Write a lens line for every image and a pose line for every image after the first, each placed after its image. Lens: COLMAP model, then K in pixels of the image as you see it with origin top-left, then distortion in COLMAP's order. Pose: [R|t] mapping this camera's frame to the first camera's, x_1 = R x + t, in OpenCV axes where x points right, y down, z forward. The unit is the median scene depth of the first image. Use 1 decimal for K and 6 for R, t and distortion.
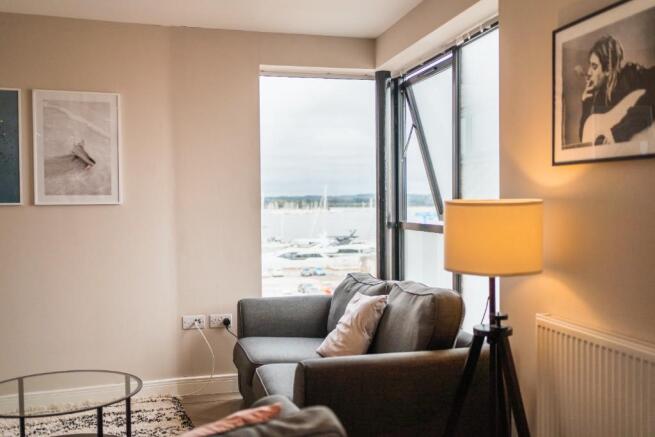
lens RADIAL K [[665.8, 0, 324.7], [0, 665.8, 212.2], [0, 0, 1]] dist [-0.003486, 0.000000]
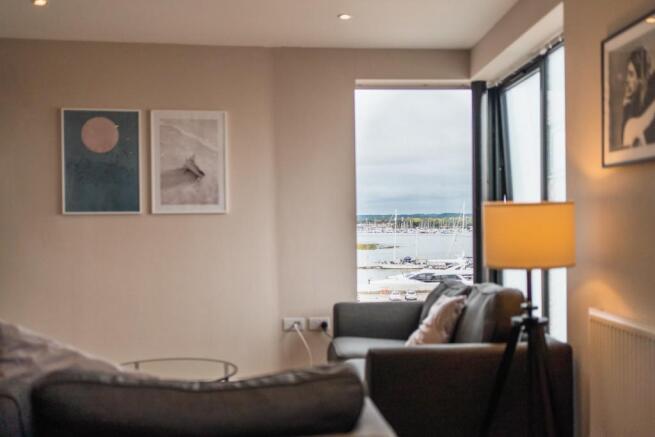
lens RADIAL K [[713.4, 0, 333.8], [0, 713.4, 222.4], [0, 0, 1]] dist [-0.022629, 0.000000]
pose [[0.983692, -0.003042, -0.179837, 0.092579], [0.000813, 0.999922, -0.012469, 0.022663], [0.179861, 0.012119, 0.983617, -0.139766]]
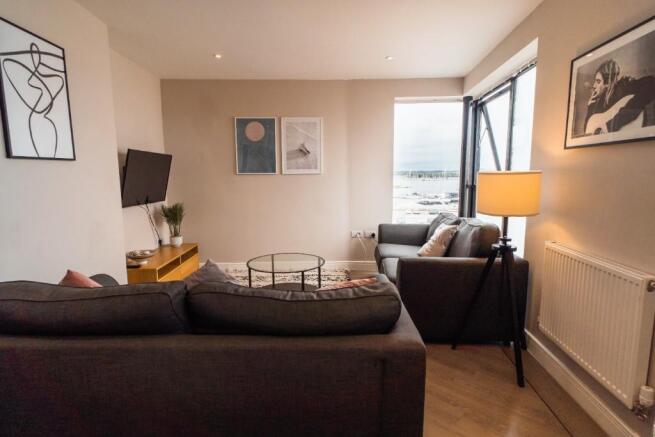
lens RADIAL K [[342.1, 0, 326.4], [0, 342.1, 216.3], [0, 0, 1]] dist [-0.005281, 0.001171]
pose [[0.945226, 0.042817, -0.323597, 0.057269], [-0.007717, 0.994014, 0.108981, 0.003378], [0.326327, -0.100515, 0.939898, 0.028015]]
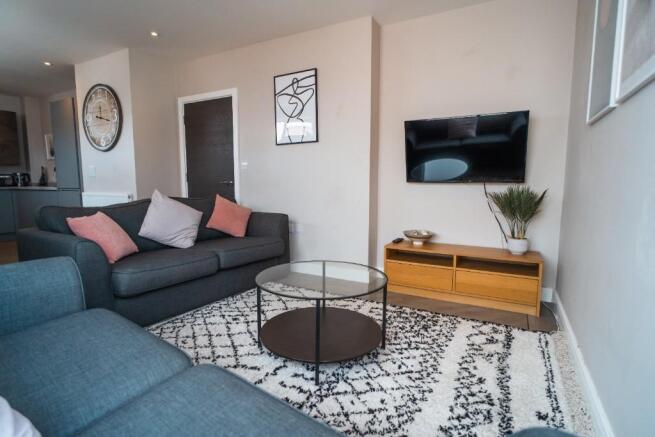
lens RADIAL K [[342.1, 0, 327.9], [0, 342.1, 218.7], [0, 0, 1]] dist [-0.005281, 0.001171]
pose [[-0.757453, 0.079231, -0.648064, 0.013973], [-0.003821, 0.992054, 0.125752, 0.069348], [0.652878, 0.097727, -0.751132, 1.314211]]
